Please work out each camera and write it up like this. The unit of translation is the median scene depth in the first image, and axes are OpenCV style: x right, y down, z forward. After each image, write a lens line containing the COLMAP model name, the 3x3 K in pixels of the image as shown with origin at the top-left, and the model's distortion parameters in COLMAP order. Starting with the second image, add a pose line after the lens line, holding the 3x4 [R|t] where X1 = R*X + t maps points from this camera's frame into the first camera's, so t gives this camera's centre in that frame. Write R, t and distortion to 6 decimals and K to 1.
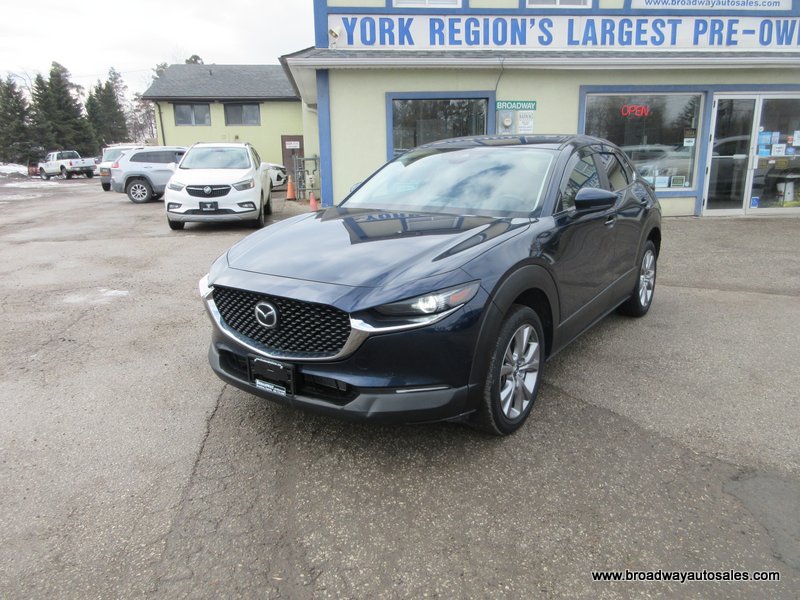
lens RADIAL K [[604.6, 0, 397.3], [0, 604.6, 301.8], [0, 0, 1]] dist [0.002036, 0.001524]
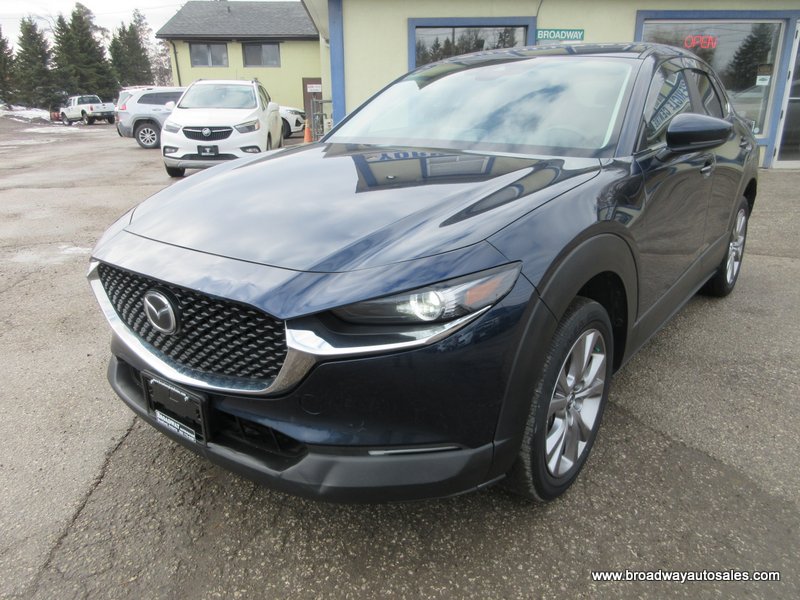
lens RADIAL K [[604.6, 0, 397.3], [0, 604.6, 301.8], [0, 0, 1]] dist [0.002036, 0.001524]
pose [[0.998797, 0.021258, -0.044198, 0.025204], [-0.017750, 0.996772, 0.078299, -0.022340], [0.045719, -0.077420, 0.995950, 0.227367]]
